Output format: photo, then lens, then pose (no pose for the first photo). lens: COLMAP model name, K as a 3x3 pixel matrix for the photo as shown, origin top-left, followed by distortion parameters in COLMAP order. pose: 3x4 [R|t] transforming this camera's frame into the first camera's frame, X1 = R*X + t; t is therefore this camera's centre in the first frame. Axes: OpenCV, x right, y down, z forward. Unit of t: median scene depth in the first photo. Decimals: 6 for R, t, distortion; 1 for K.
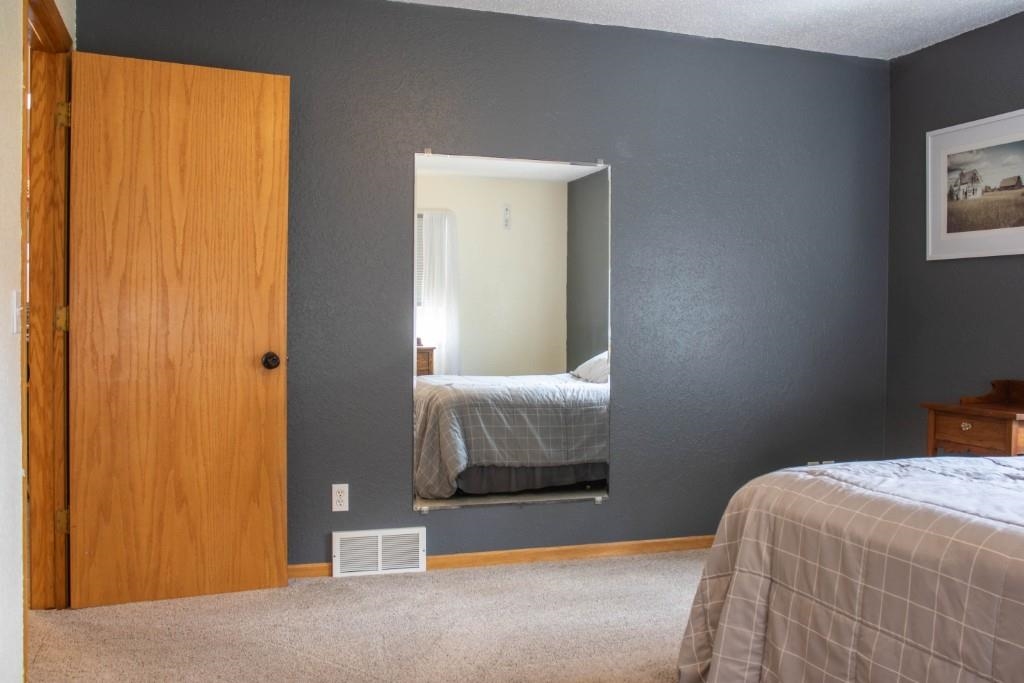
lens RADIAL K [[961.8, 0, 508.7], [0, 961.8, 341.0], [0, 0, 1]] dist [-0.065740, 0.000000]
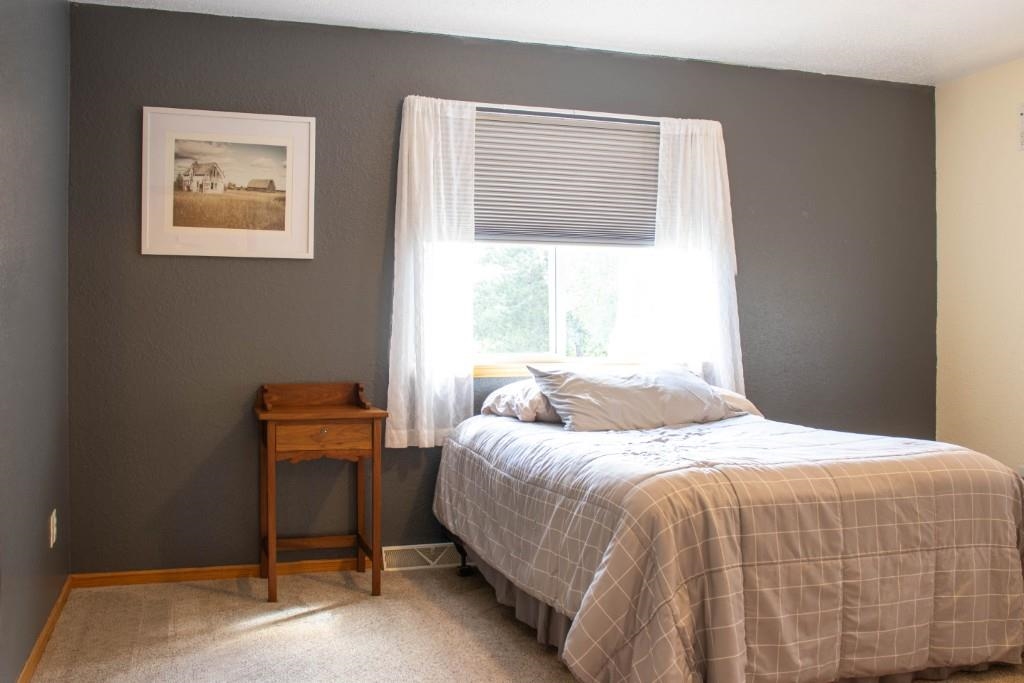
lens RADIAL K [[961.8, 0, 508.0], [0, 961.8, 332.1], [0, 0, 1]] dist [-0.065740, 0.000000]
pose [[-0.009420, -0.014028, 0.999857, -0.474017], [0.017730, 0.999742, 0.014193, -0.022198], [-0.999798, 0.017861, -0.009169, 0.742899]]
